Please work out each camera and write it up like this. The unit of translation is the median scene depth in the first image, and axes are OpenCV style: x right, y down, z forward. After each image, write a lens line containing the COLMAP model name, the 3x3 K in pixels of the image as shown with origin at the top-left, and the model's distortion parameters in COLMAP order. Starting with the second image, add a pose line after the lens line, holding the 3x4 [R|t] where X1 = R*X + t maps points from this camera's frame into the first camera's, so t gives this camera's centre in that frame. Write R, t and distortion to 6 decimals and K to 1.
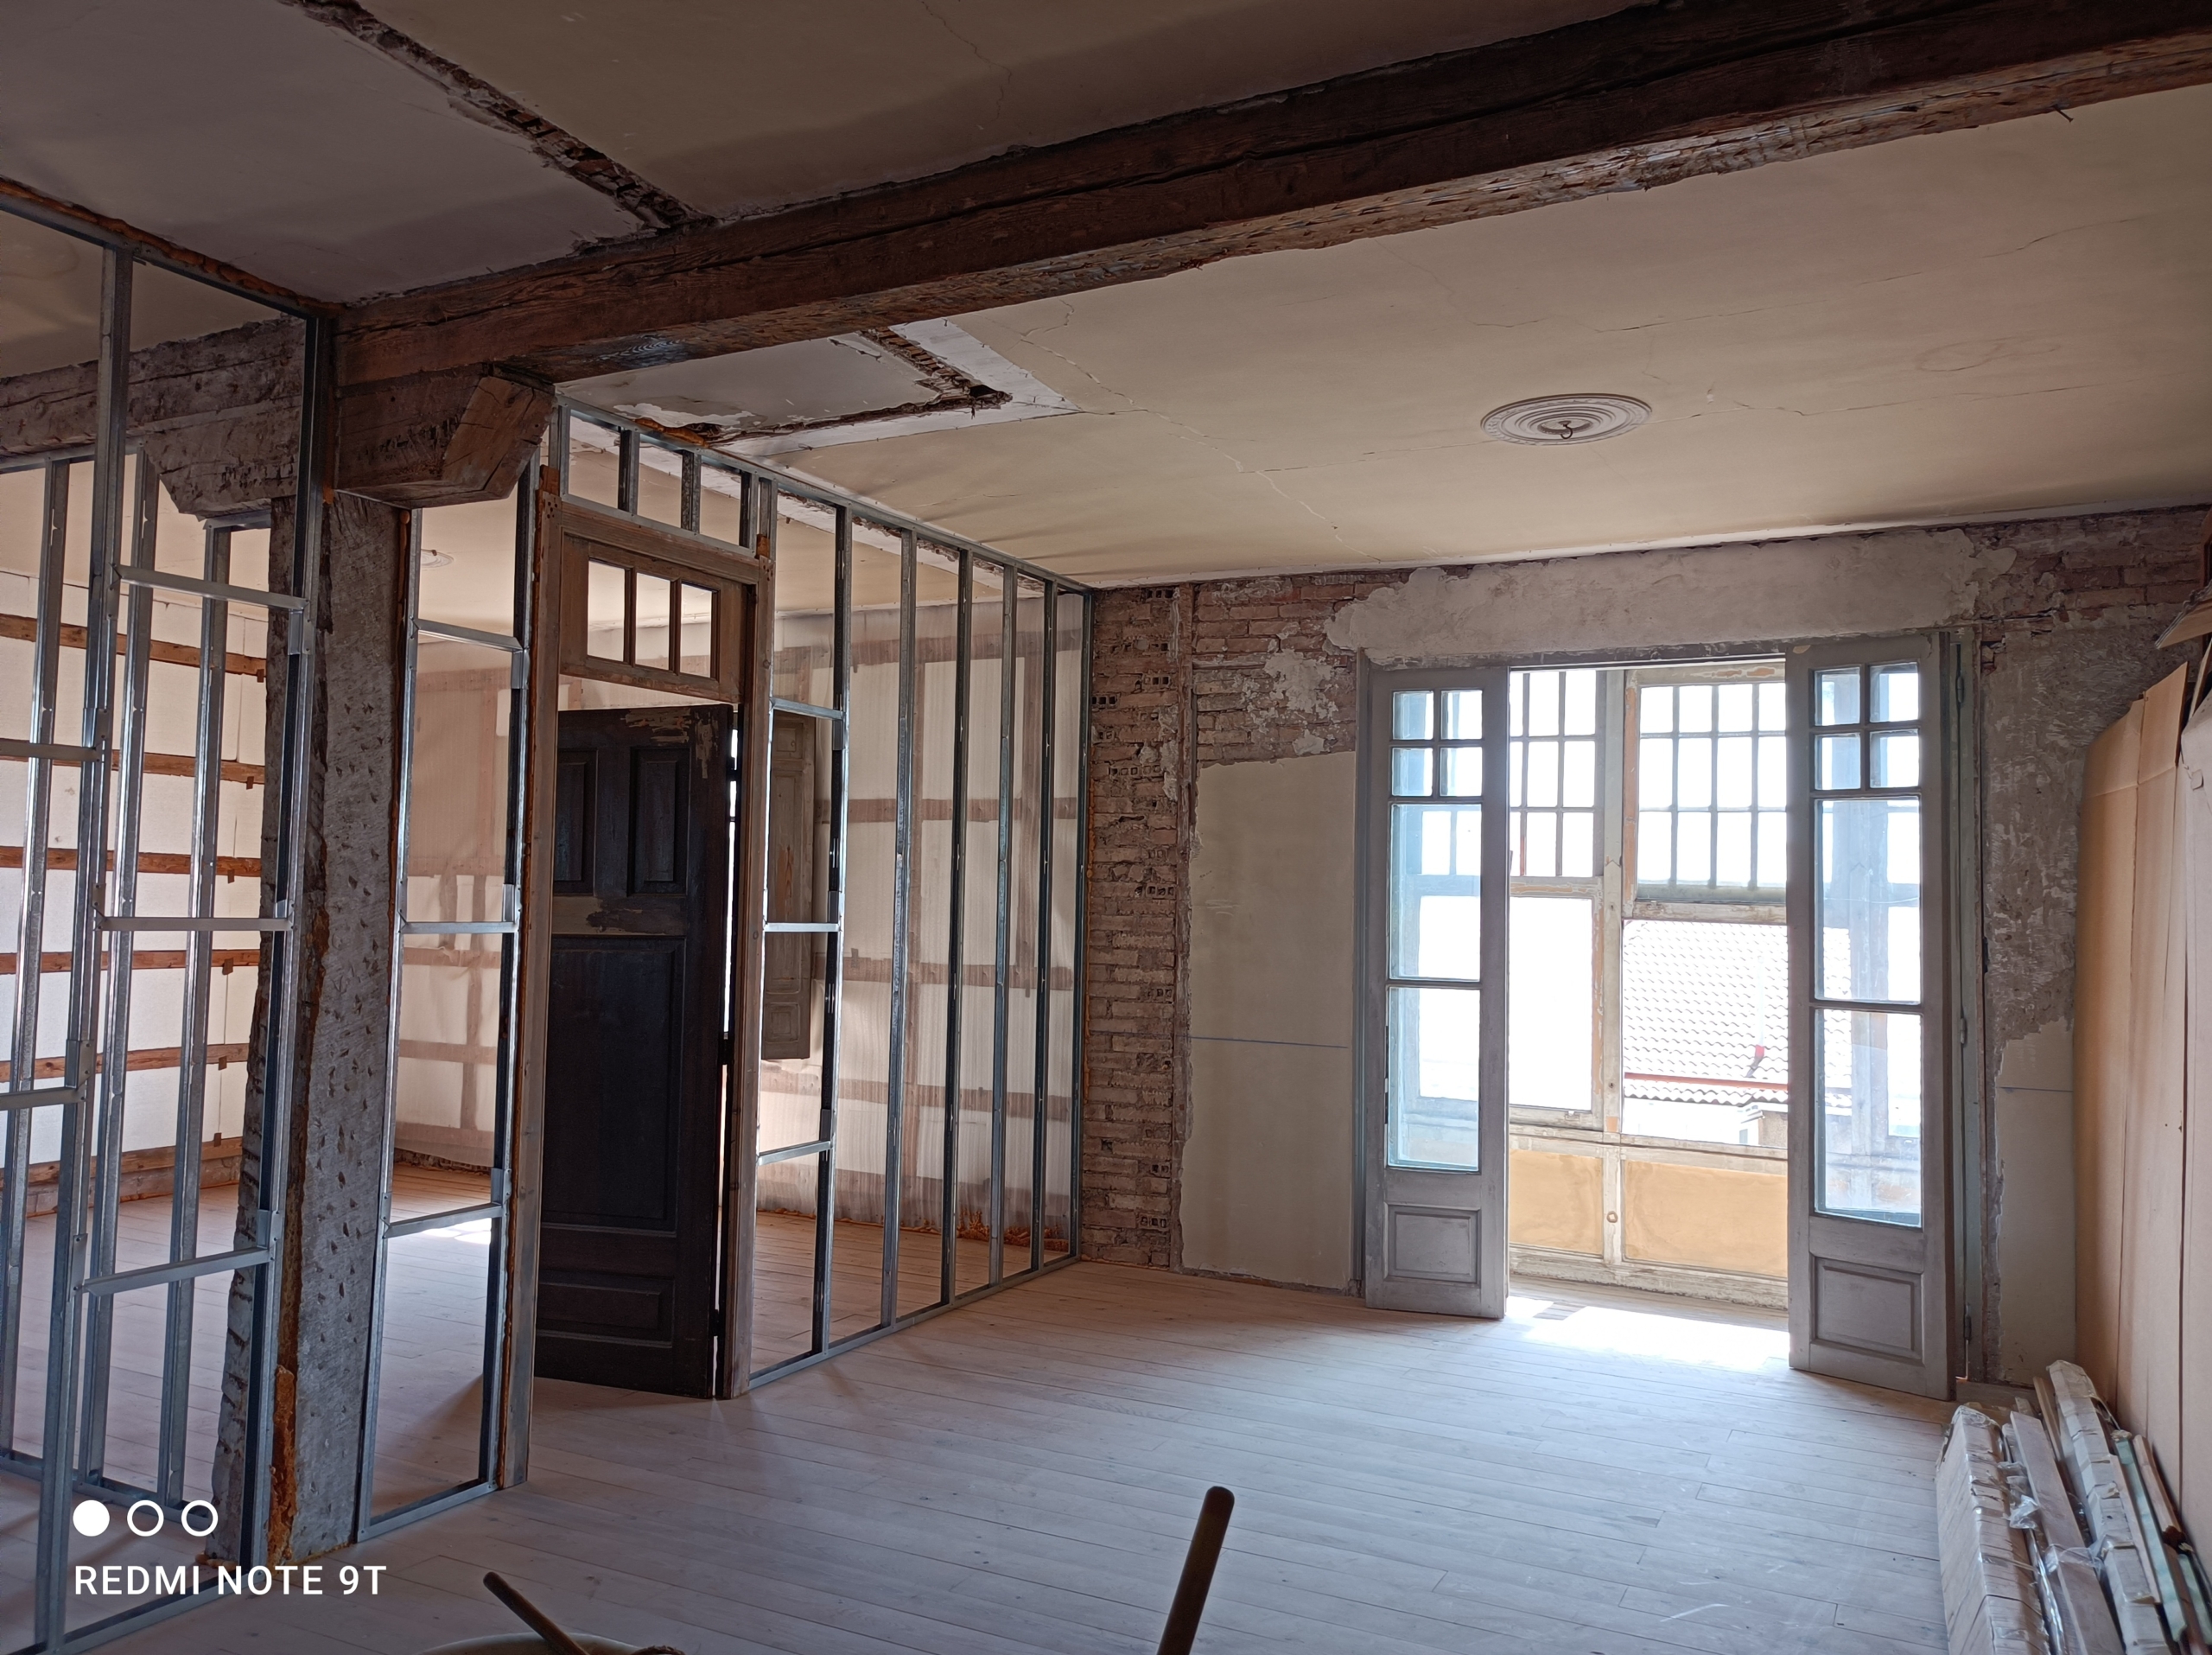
lens RADIAL K [[1639.6, 0, 1099.4], [0, 1639.6, 833.1], [0, 0, 1]] dist [0.033201, -0.029565]
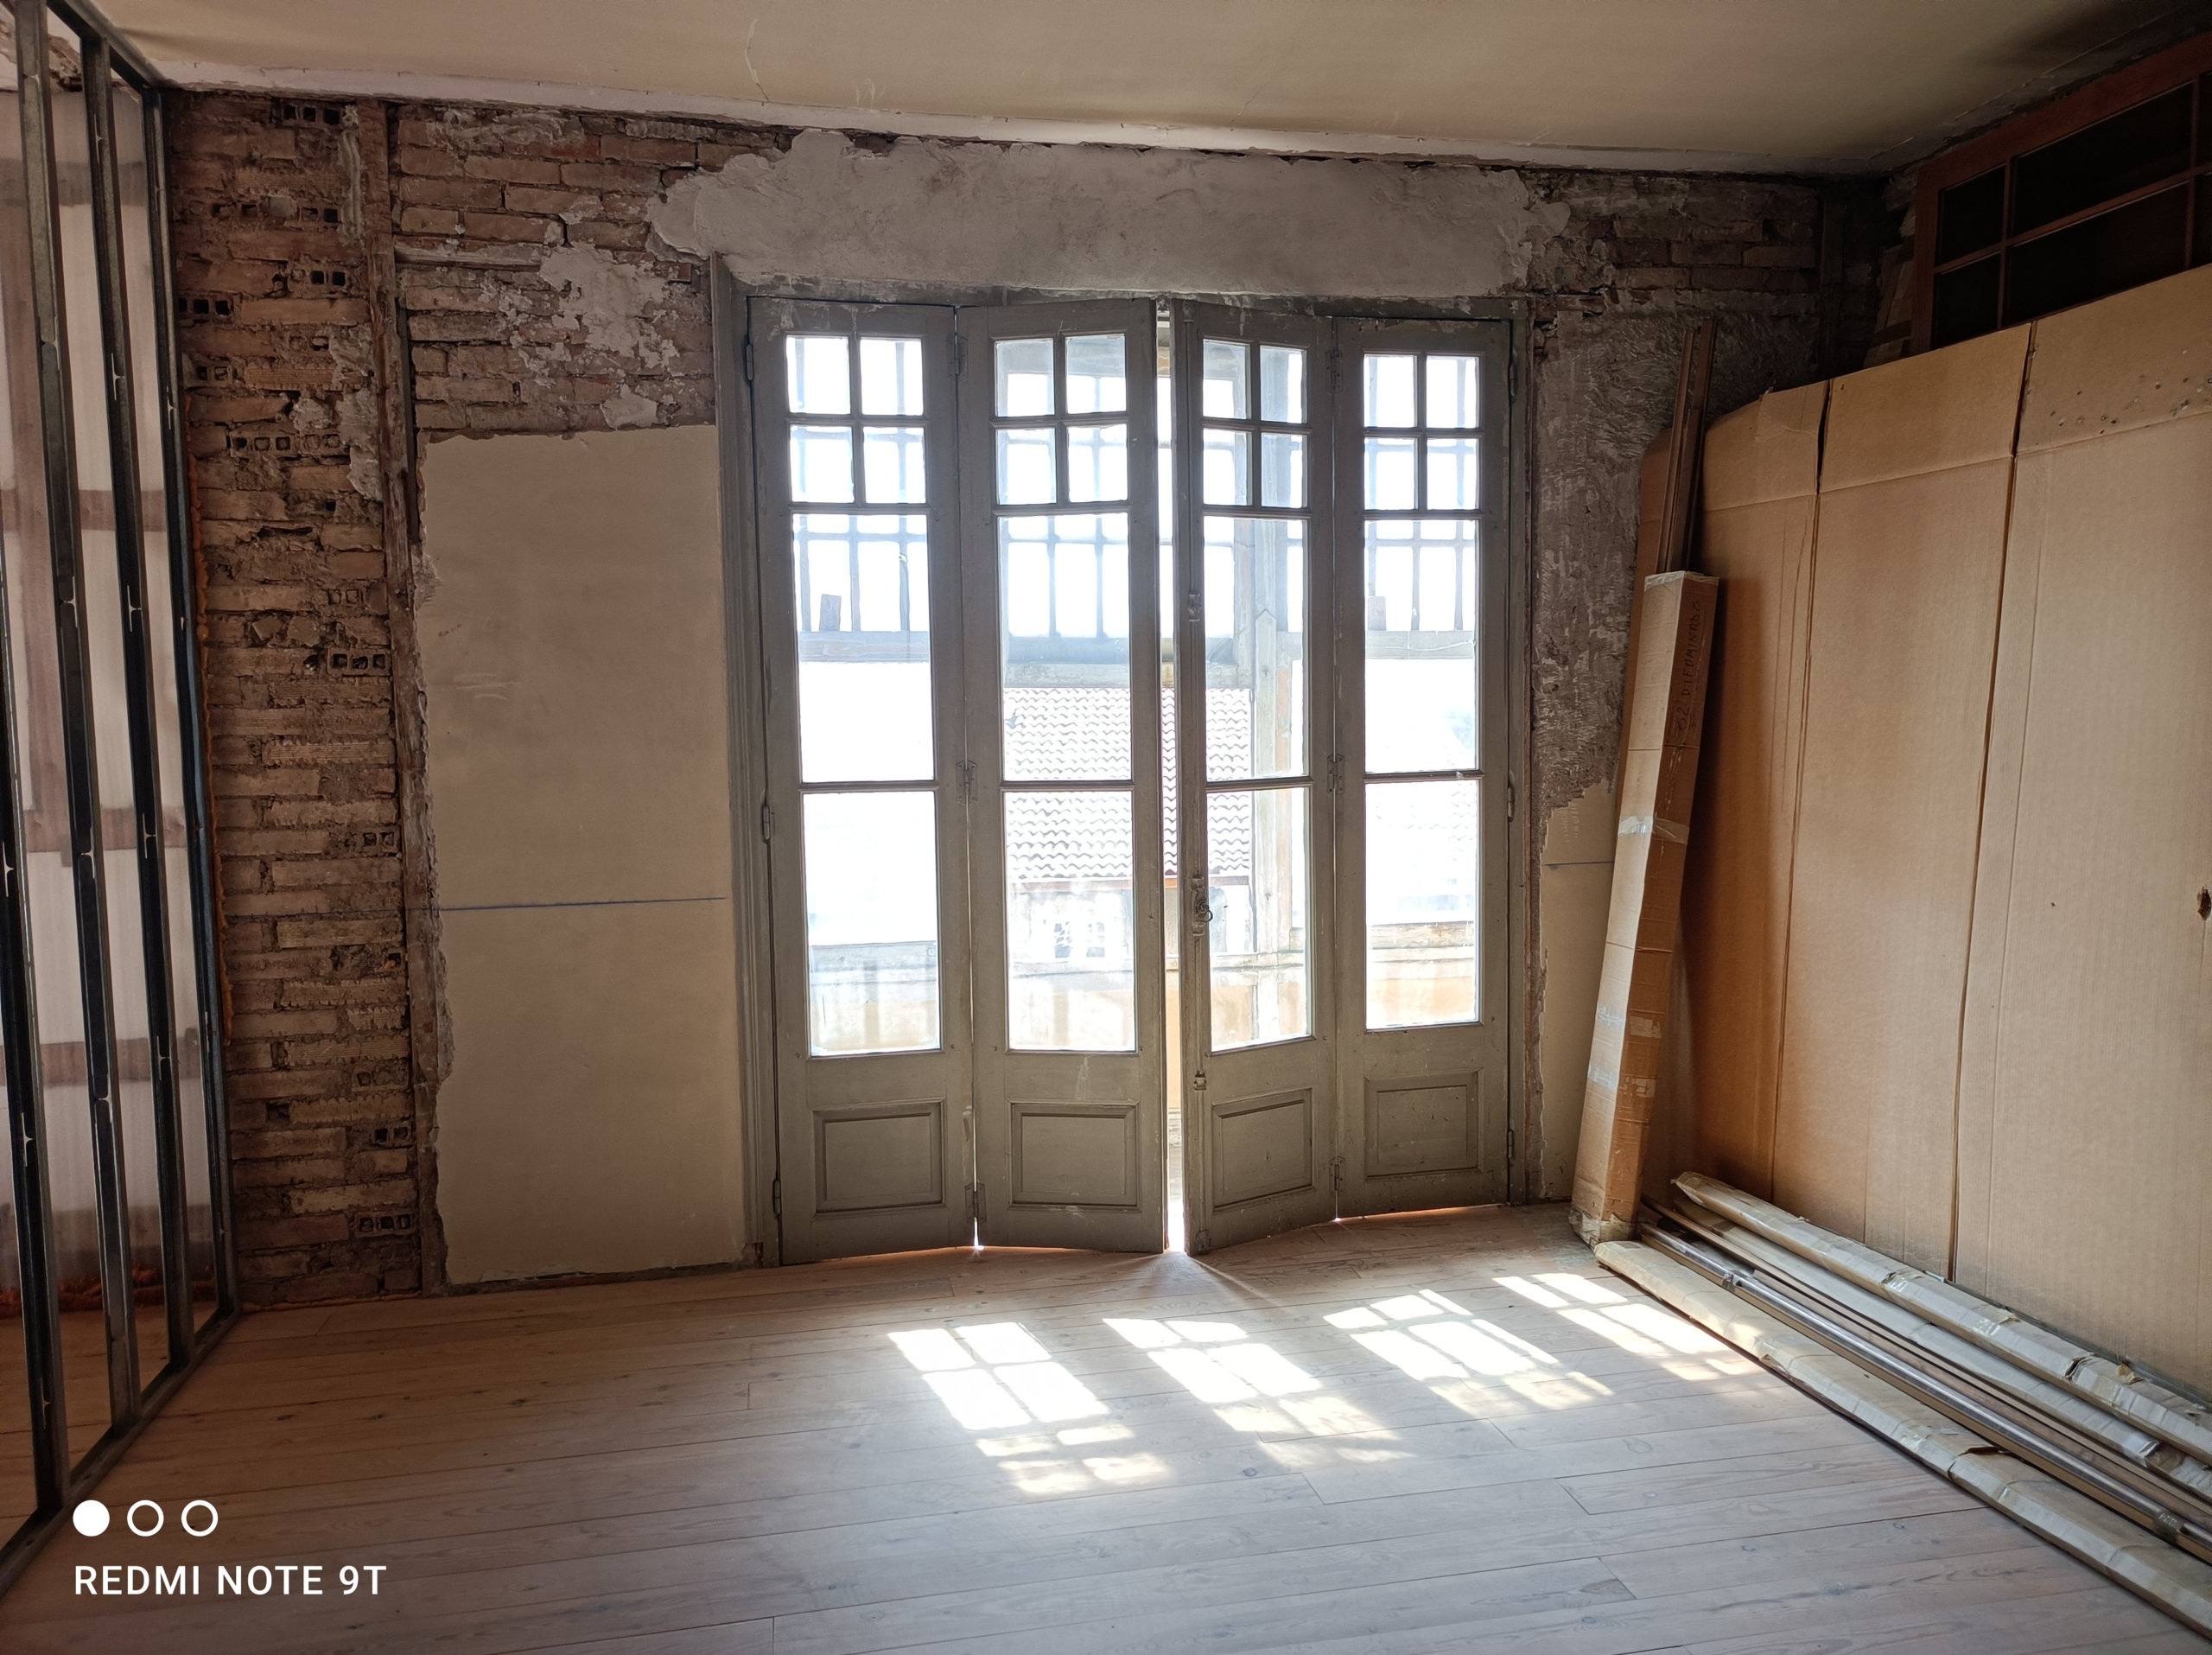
lens RADIAL K [[1639.6, 0, 1089.0], [0, 1639.6, 836.2], [0, 0, 1]] dist [0.033201, -0.029565]
pose [[0.779863, -0.087740, 0.619770, -0.158014], [0.004295, 0.990854, 0.134868, 0.024429], [-0.625935, -0.102517, 0.773108, 0.497076]]
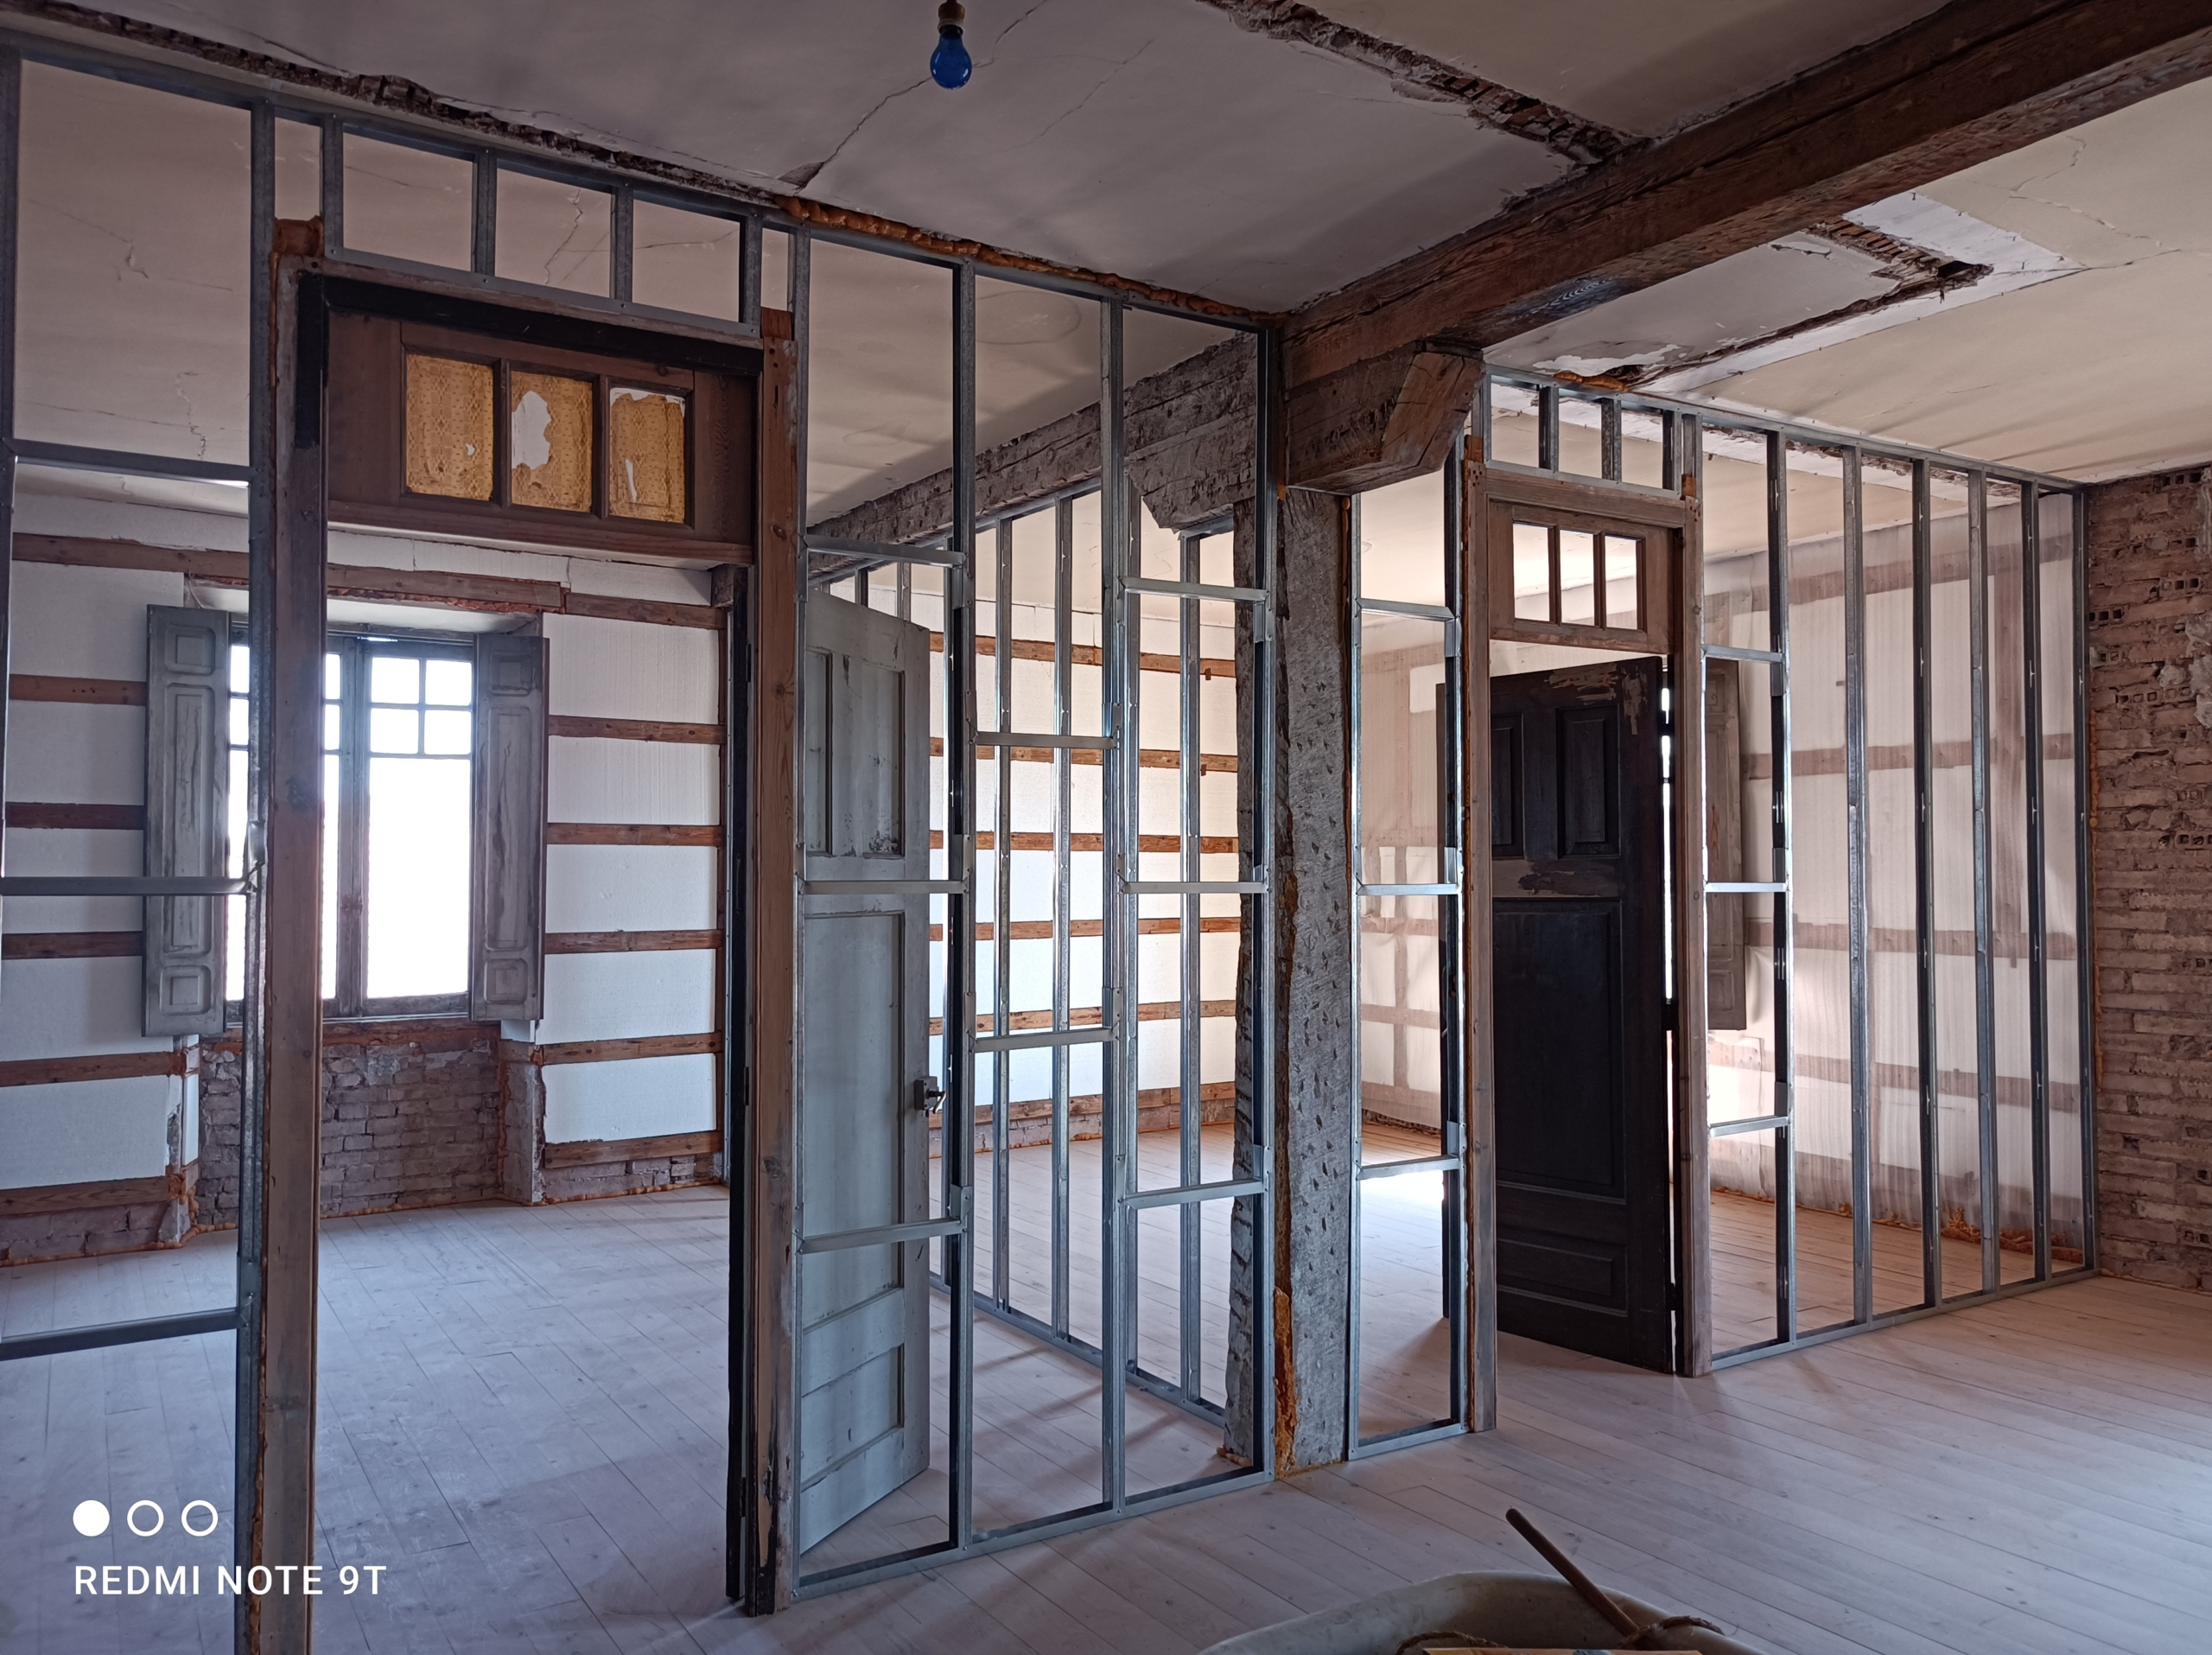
lens RADIAL K [[1639.6, 0, 1092.4], [0, 1639.6, 834.8], [0, 0, 1]] dist [0.033201, -0.029565]
pose [[0.859924, -0.033347, -0.509332, -0.020921], [0.042490, 0.999077, 0.006327, 0.005211], [0.508651, -0.027082, 0.860547, 0.001507]]
